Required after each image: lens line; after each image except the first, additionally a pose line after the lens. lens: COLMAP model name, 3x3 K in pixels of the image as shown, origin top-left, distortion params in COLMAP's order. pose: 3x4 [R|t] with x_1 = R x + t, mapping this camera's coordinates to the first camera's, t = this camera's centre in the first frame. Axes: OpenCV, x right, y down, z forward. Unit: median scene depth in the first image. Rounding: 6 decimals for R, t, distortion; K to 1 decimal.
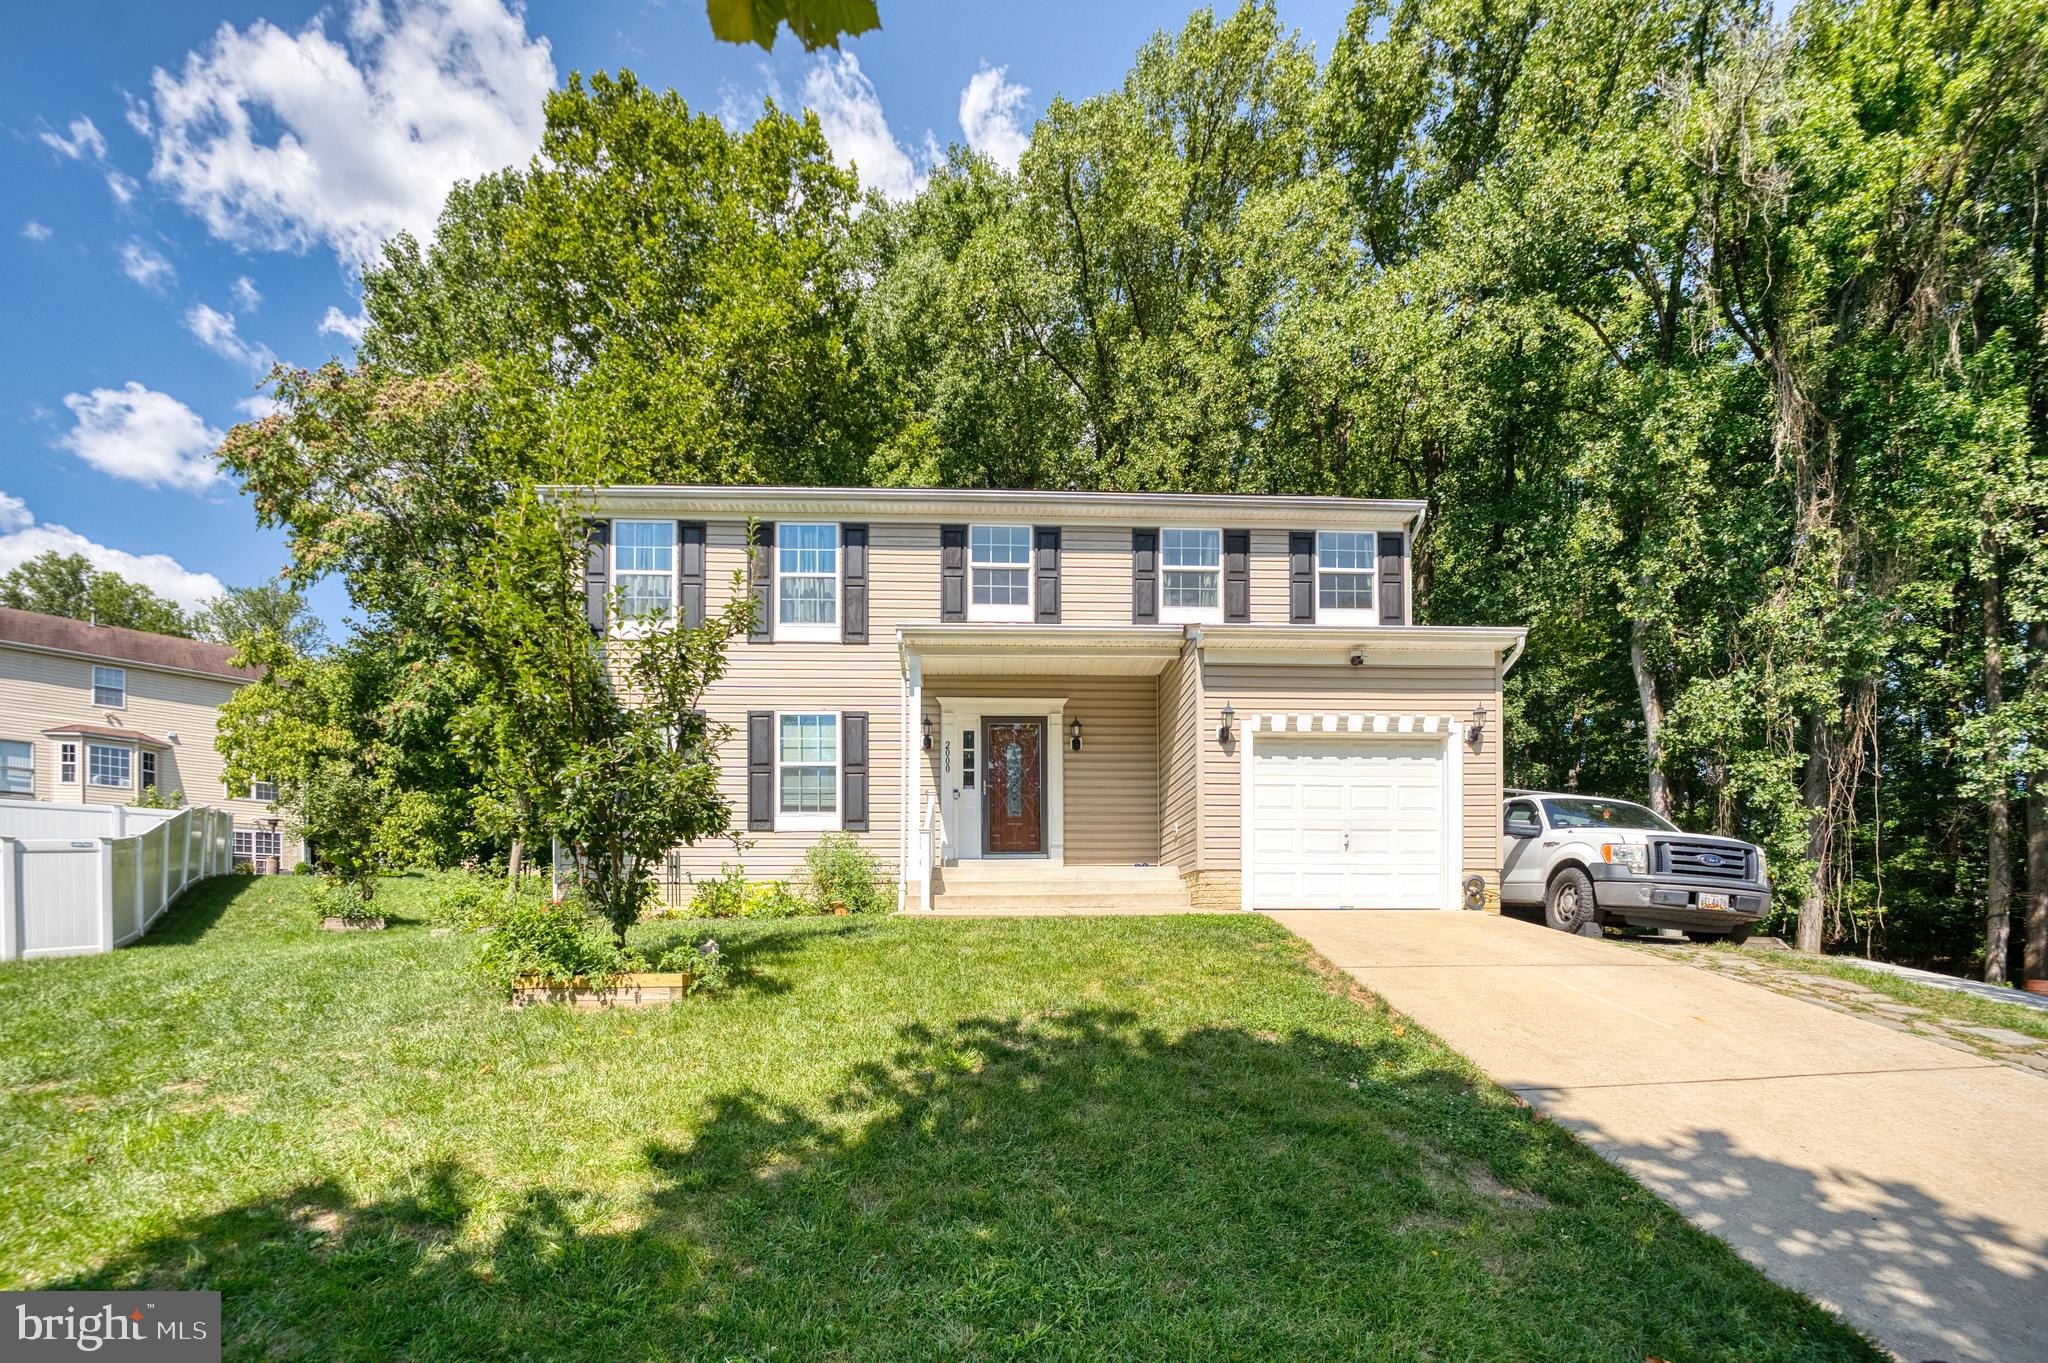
lens RADIAL K [[869.6, 0, 1017.6], [0, 869.6, 701.8], [0, 0, 1]] dist [-0.013477, -0.000336]
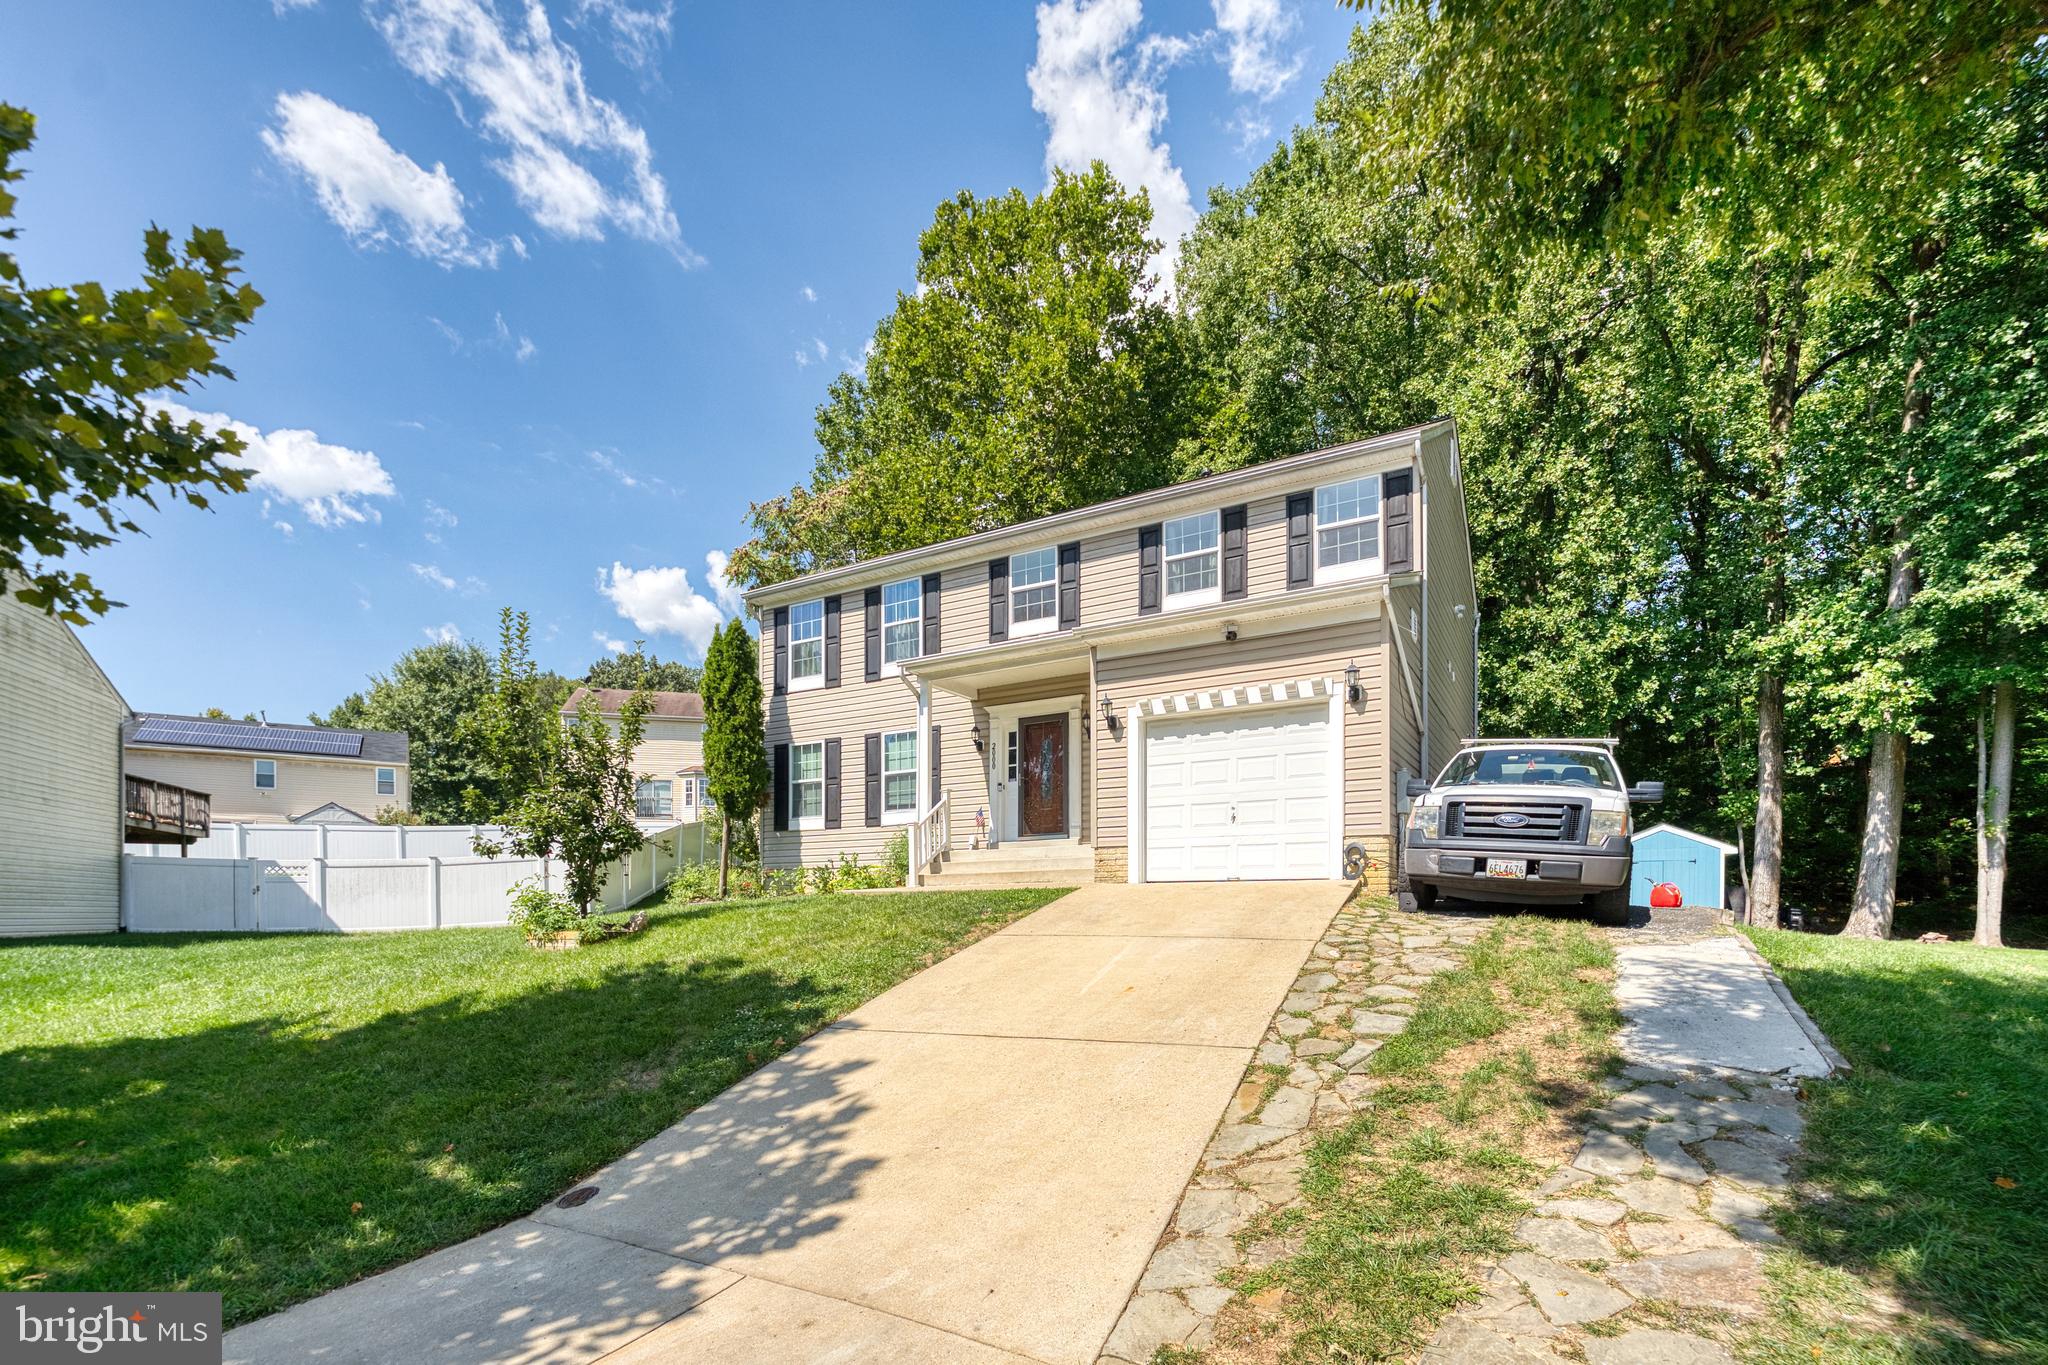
lens RADIAL K [[852.2, 0, 1052.7], [0, 852.2, 678.6], [0, 0, 1]] dist [-0.000124, -0.000040]
pose [[0.860780, -0.132263, -0.491492, 0.573638], [0.134477, 0.990431, -0.031013, 0.004469], [0.490891, -0.039399, 0.870330, 0.020311]]
